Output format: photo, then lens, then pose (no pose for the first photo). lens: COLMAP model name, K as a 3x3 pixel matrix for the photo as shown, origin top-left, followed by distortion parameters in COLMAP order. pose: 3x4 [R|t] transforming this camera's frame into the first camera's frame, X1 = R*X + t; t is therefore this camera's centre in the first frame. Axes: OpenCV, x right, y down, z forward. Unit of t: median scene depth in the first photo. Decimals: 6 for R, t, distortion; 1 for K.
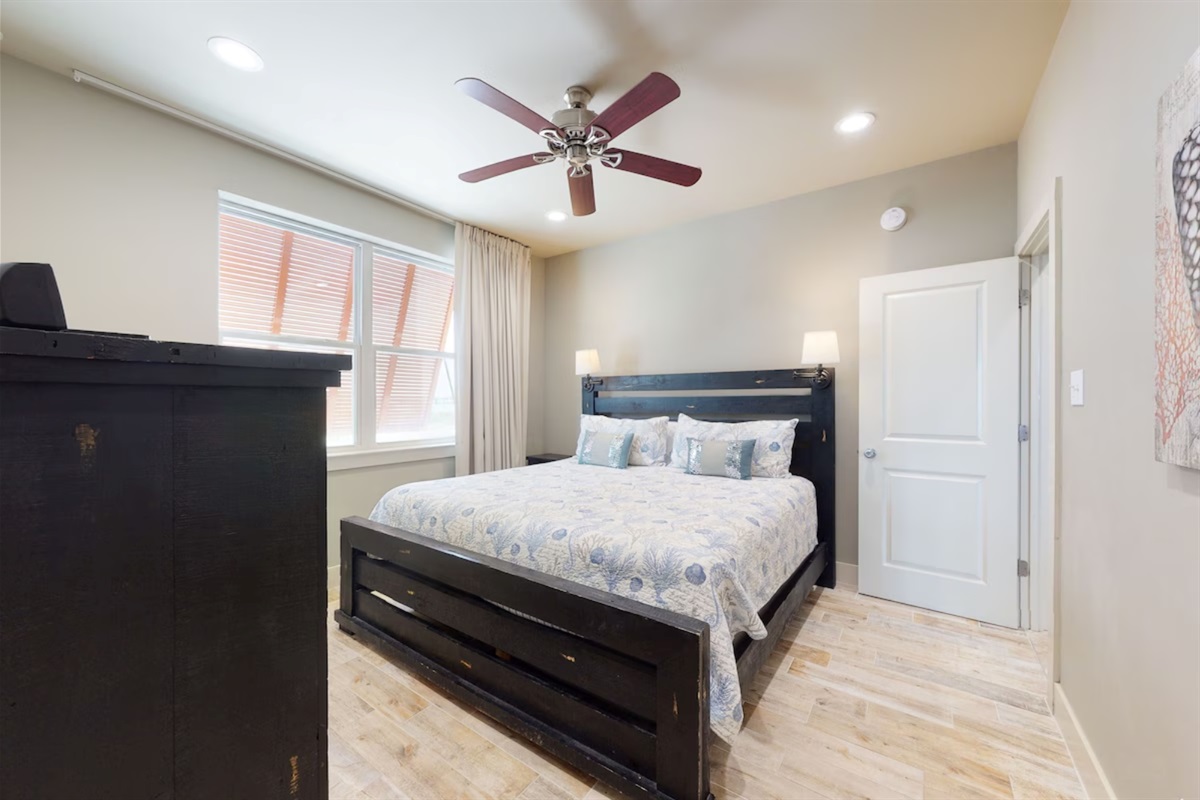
lens RADIAL K [[448.6, 0, 604.9], [0, 448.6, 401.8], [0, 0, 1]] dist [0.001469, 0.000159]
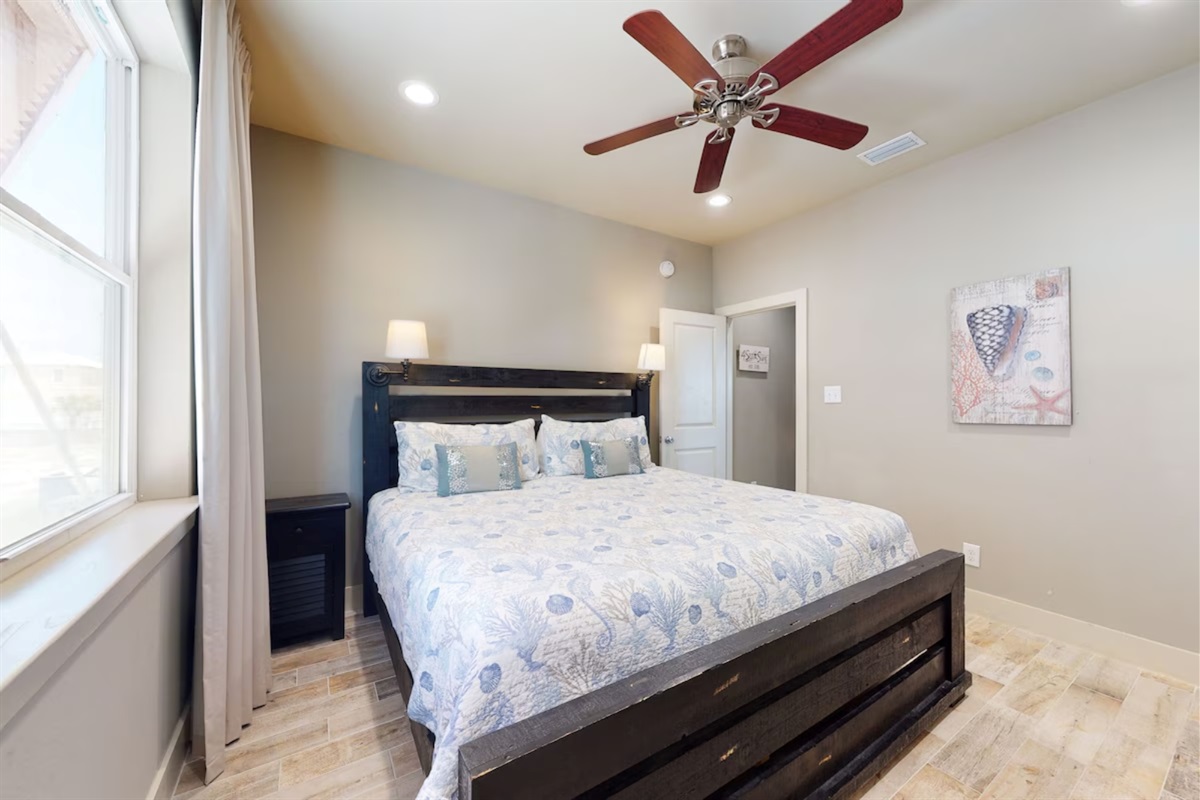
lens RADIAL K [[448.6, 0, 599.2], [0, 448.6, 399.8], [0, 0, 1]] dist [0.001469, 0.000159]
pose [[0.371202, 0.006372, 0.928530, -0.877689], [0.000746, 0.999974, -0.007161, 0.005113], [-0.928552, 0.003351, 0.371188, 0.838619]]
